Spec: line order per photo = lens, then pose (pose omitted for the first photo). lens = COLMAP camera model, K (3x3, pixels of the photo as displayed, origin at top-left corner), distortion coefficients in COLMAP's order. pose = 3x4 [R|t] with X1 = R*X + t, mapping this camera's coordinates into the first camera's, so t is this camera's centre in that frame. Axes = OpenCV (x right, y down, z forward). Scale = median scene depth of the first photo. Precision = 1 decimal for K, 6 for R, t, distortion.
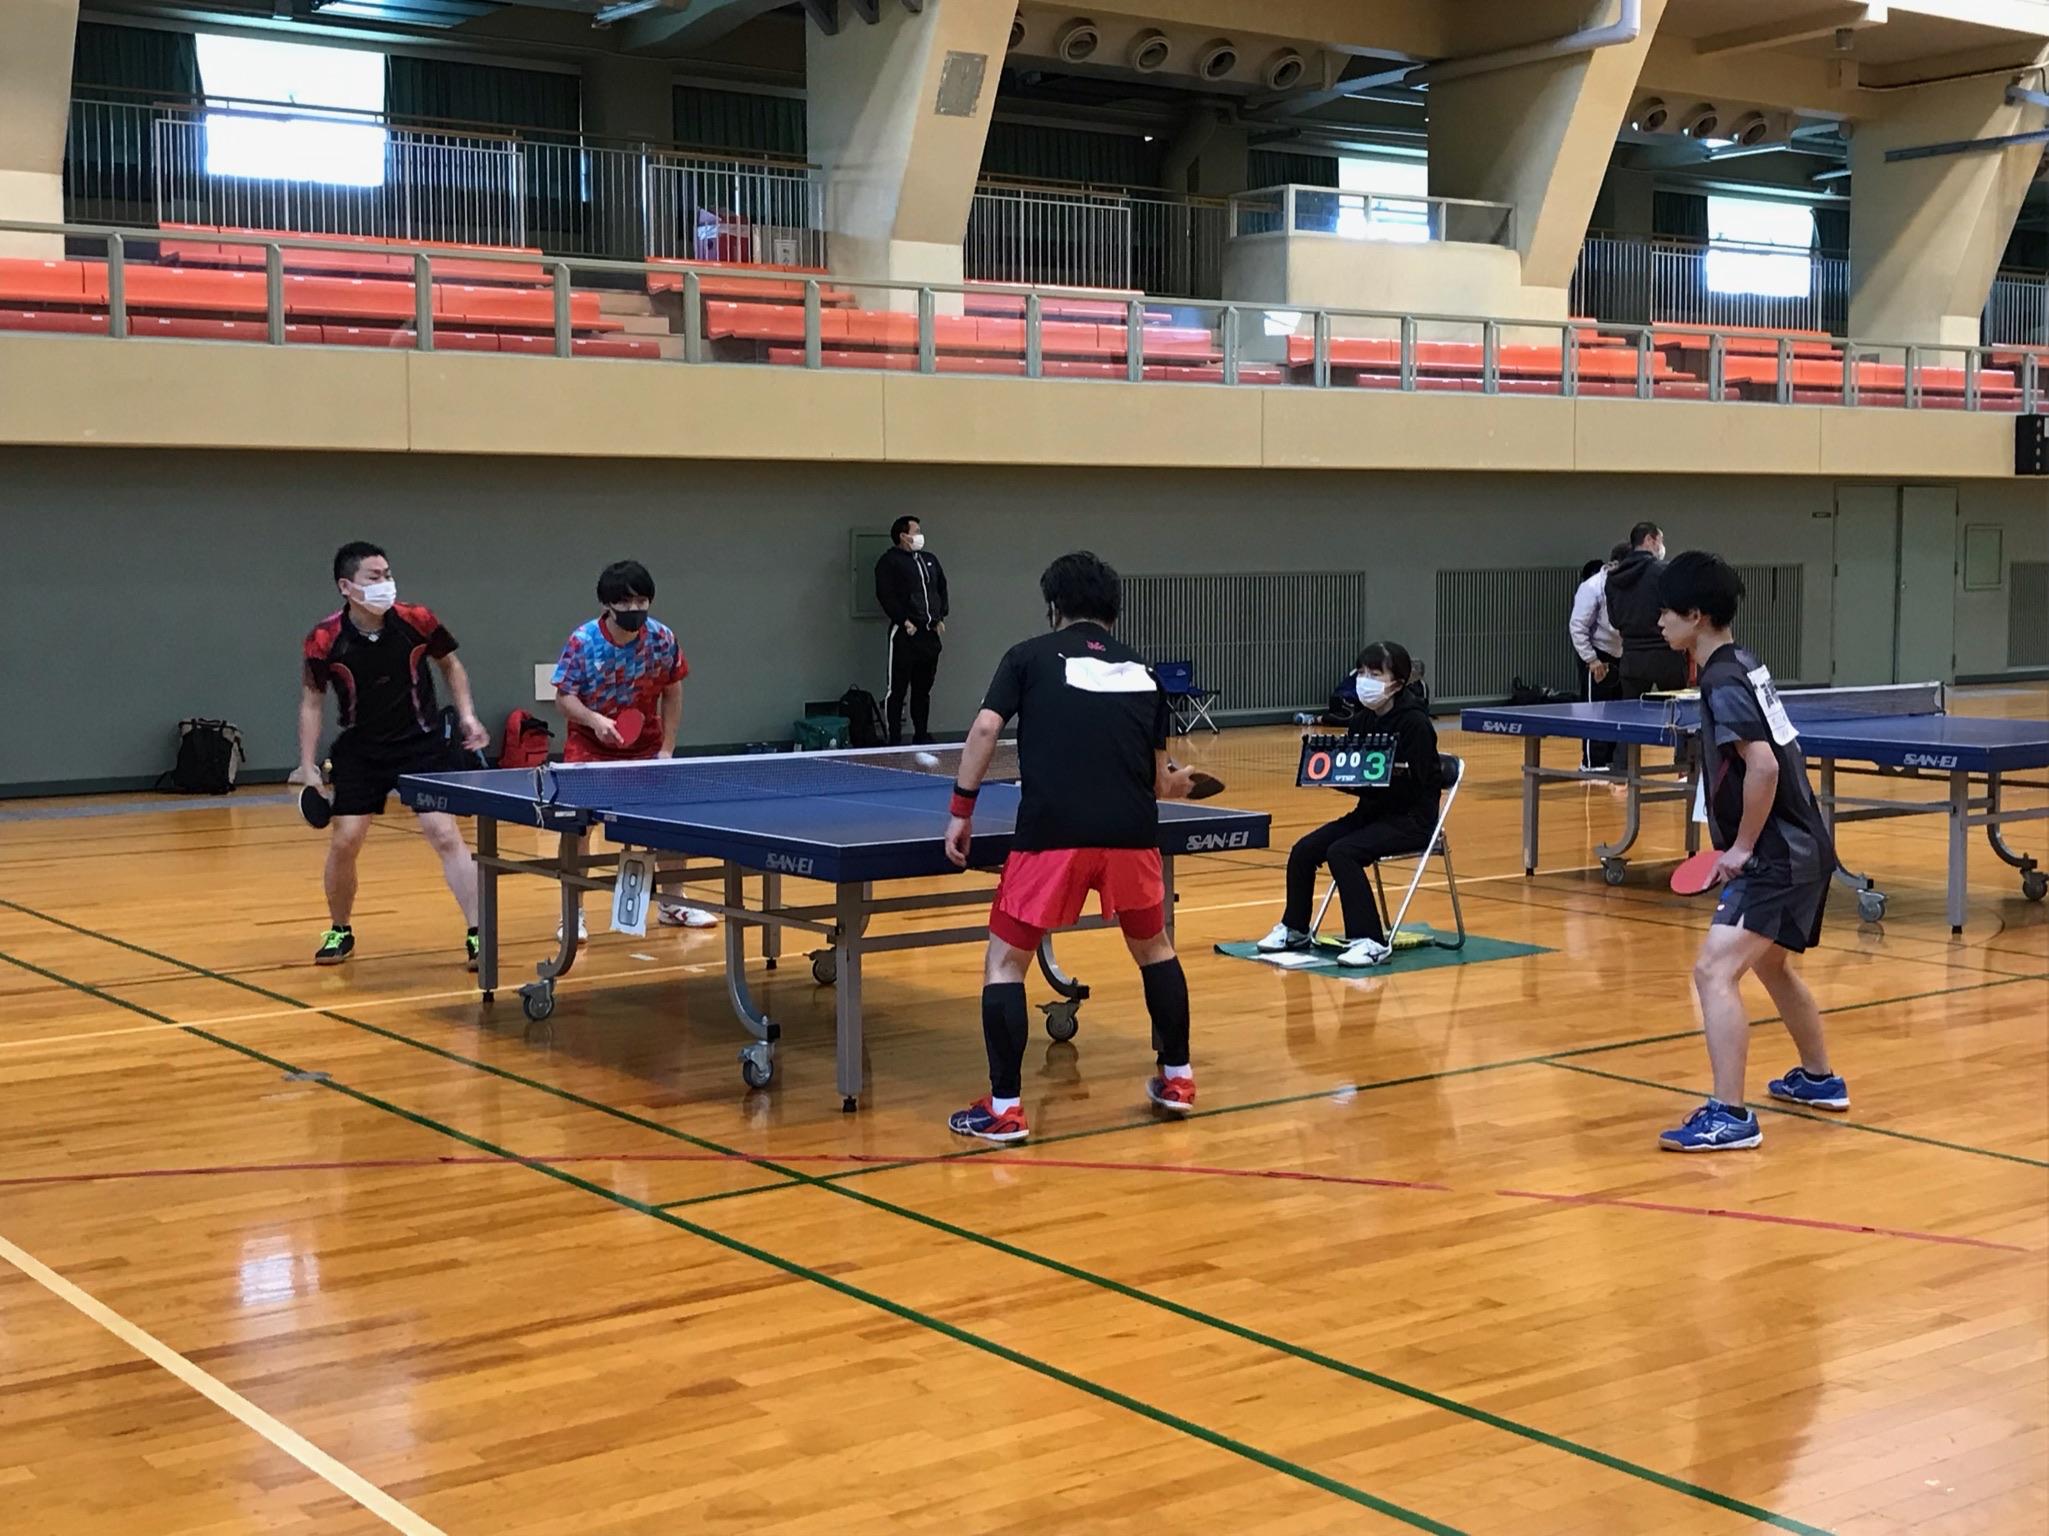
lens RADIAL K [[2729.0, 0, 1024.5], [0, 2729.0, 768.0], [0, 0, 1]] dist [0.192293, -0.695305]
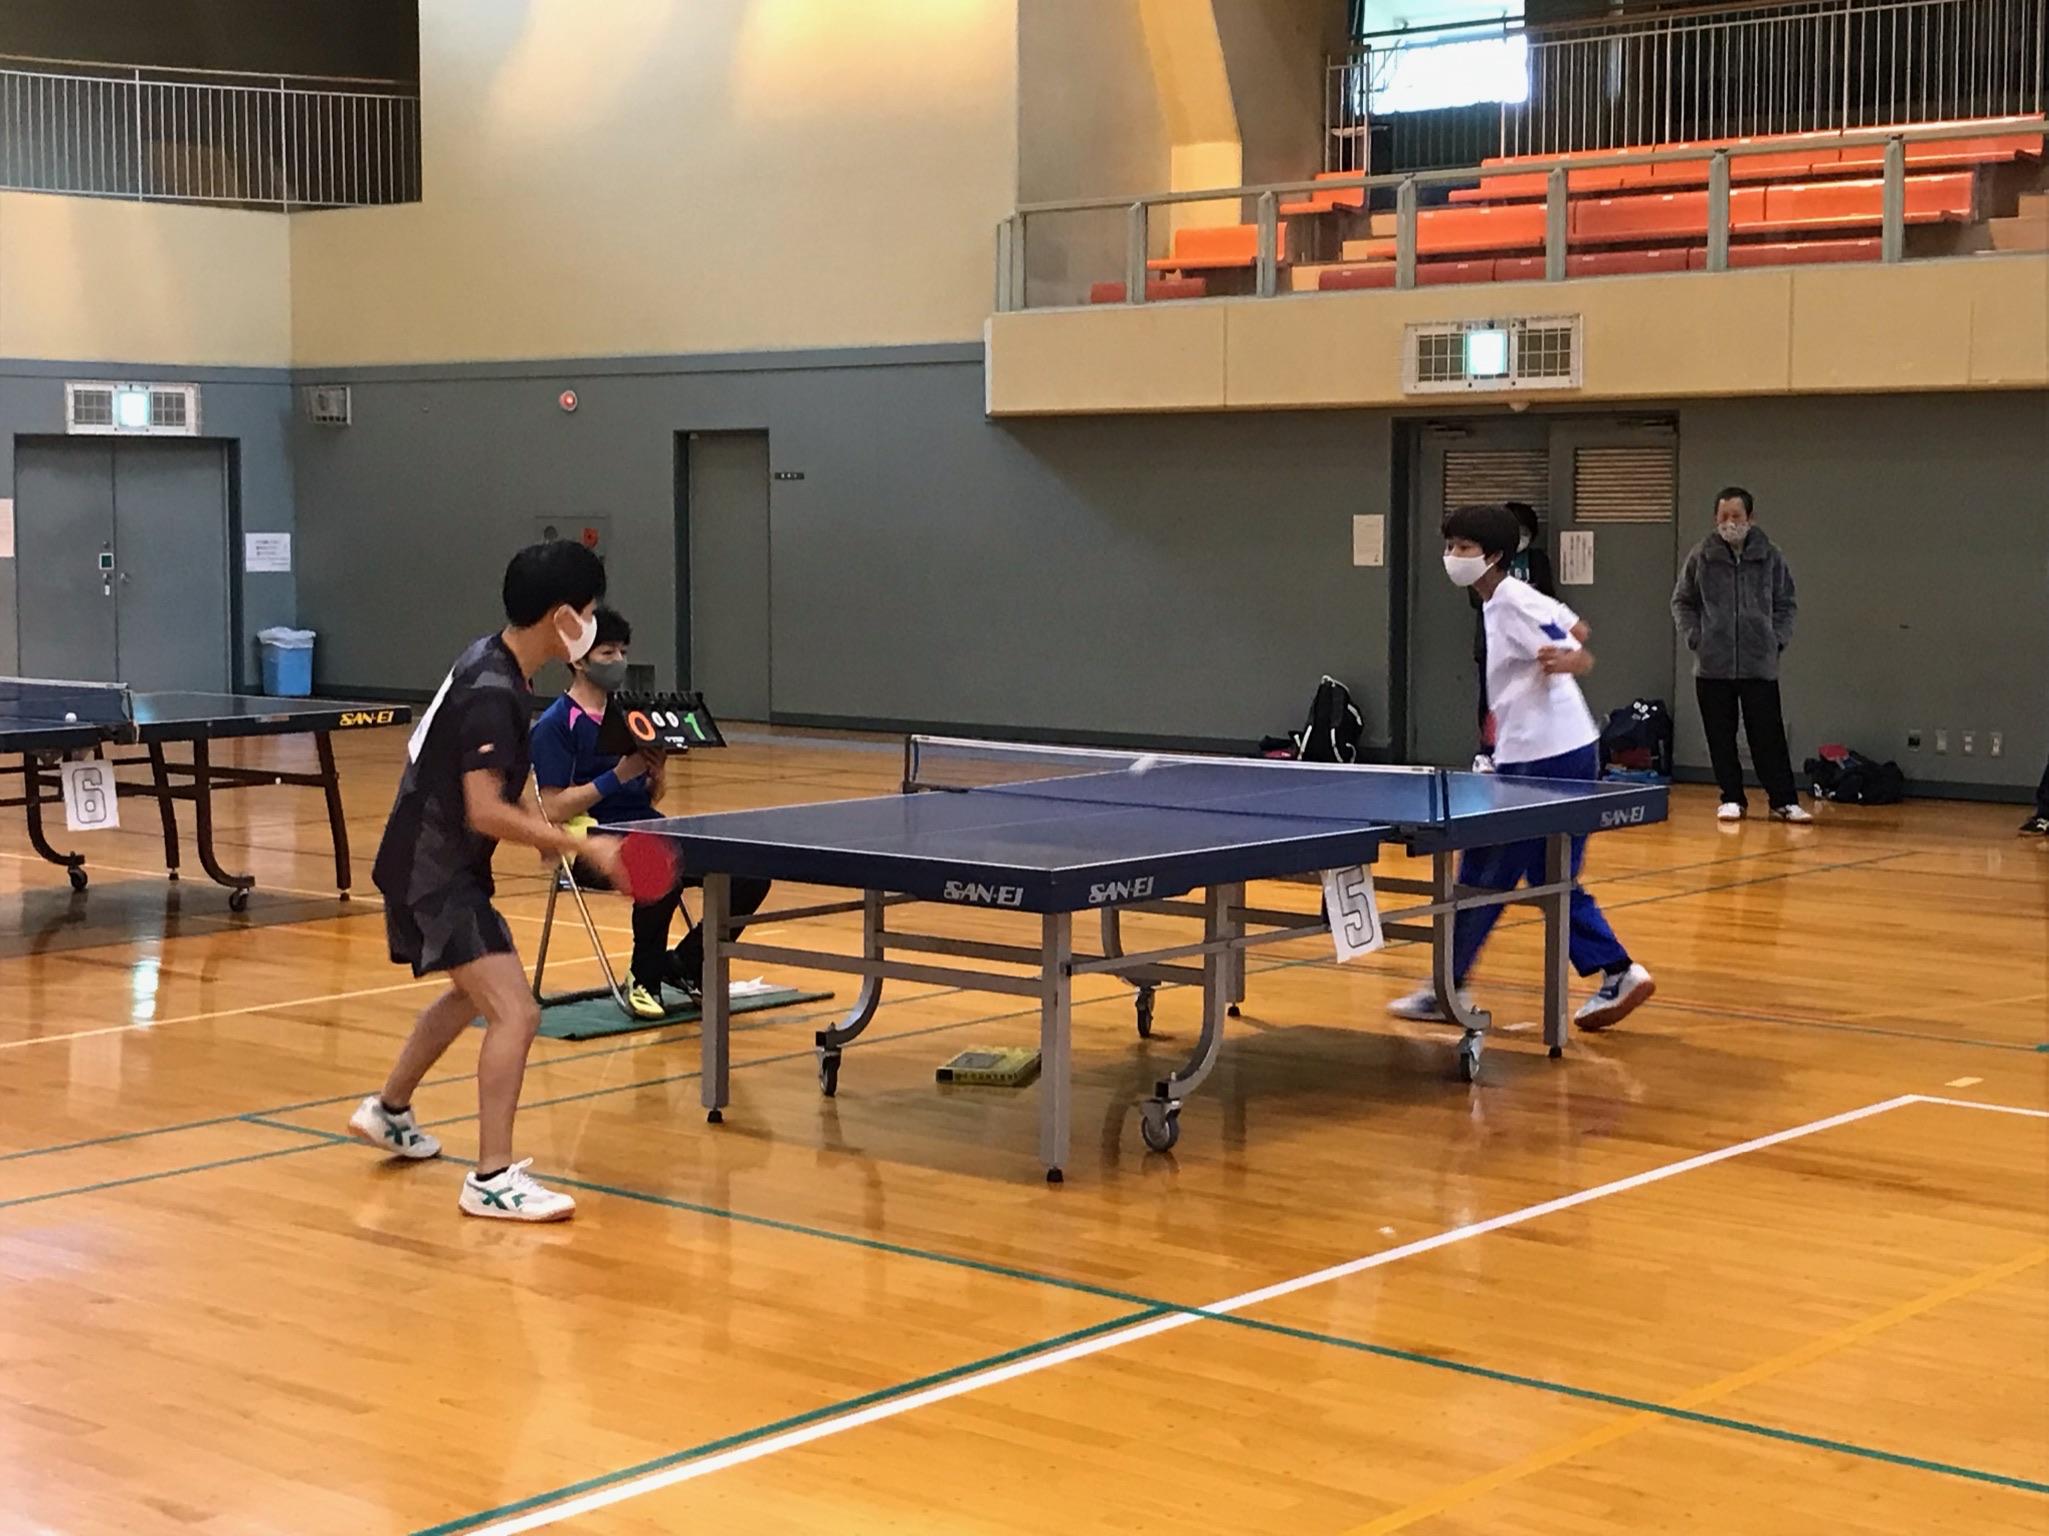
lens RADIAL K [[3330.7, 0, 1024.5], [0, 3330.7, 768.0], [0, 0, 1]] dist [-0.098730, -0.004777]
pose [[0.226309, 0.080510, -0.970723, 0.805040], [-0.067283, 0.995490, 0.066878, -0.059596], [0.971729, 0.050178, 0.230706, 0.634753]]
